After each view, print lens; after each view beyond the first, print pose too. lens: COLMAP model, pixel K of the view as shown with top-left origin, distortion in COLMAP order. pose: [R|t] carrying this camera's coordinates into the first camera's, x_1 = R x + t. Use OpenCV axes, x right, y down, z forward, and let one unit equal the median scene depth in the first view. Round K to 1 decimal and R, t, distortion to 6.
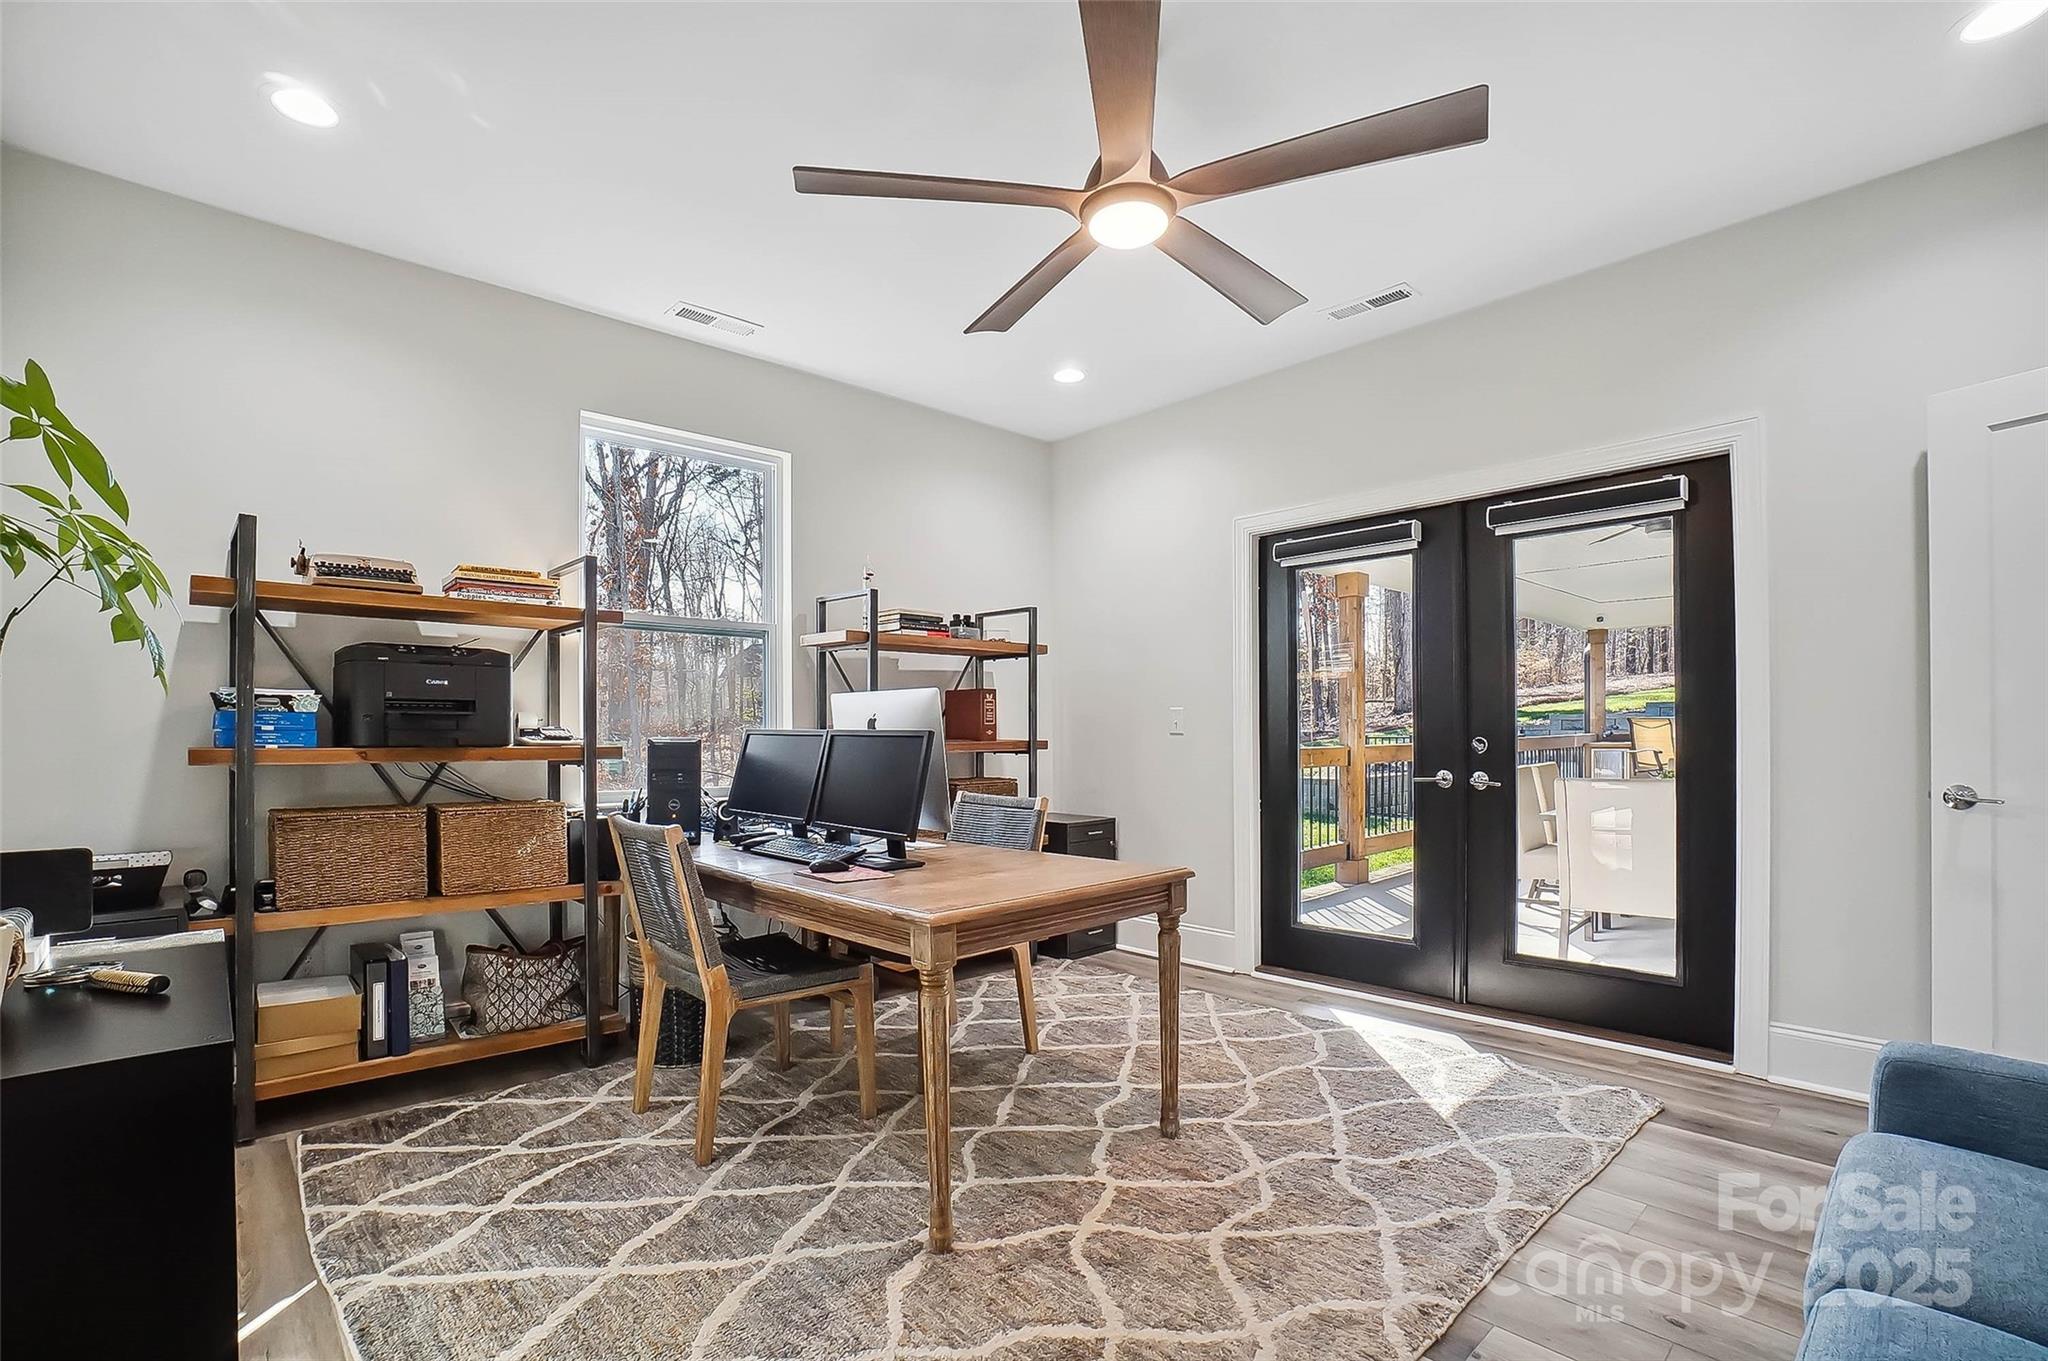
lens RADIAL K [[917.4, 0, 1023.1], [0, 917.4, 723.3], [0, 0, 1]] dist [-0.060268, 0.000193]
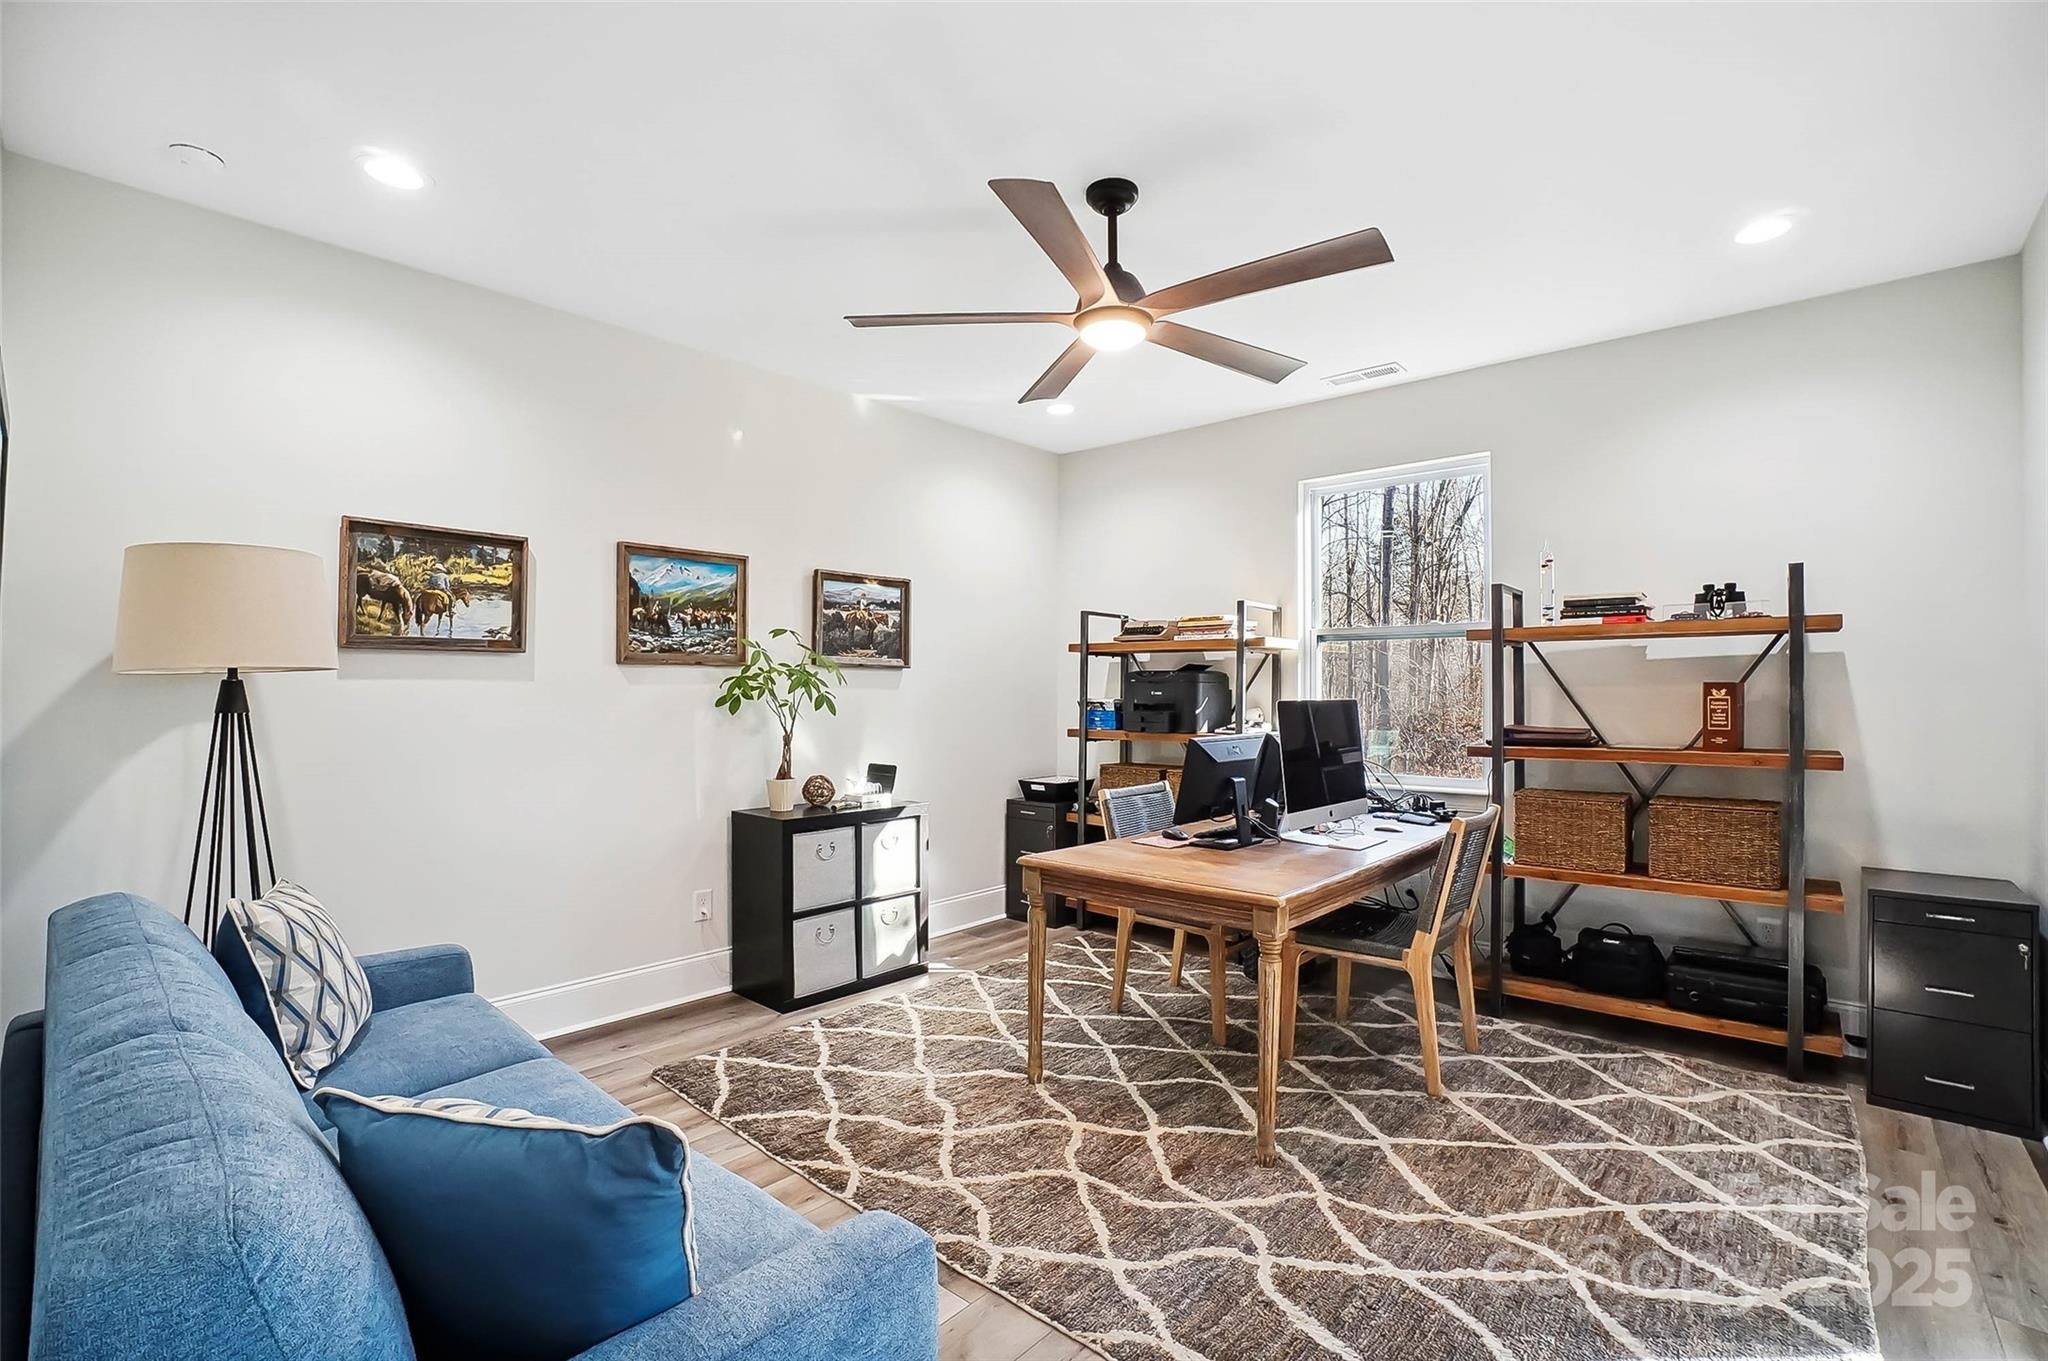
lens RADIAL K [[916.0, 0, 1012.7], [0, 916.0, 679.4], [0, 0, 1]] dist [-0.055762, 0.018622]
pose [[0.094525, -0.006340, -0.995502, 1.110319], [0.007819, 0.999954, -0.005626, -0.071176], [0.995492, -0.007252, 0.094571, 0.626943]]
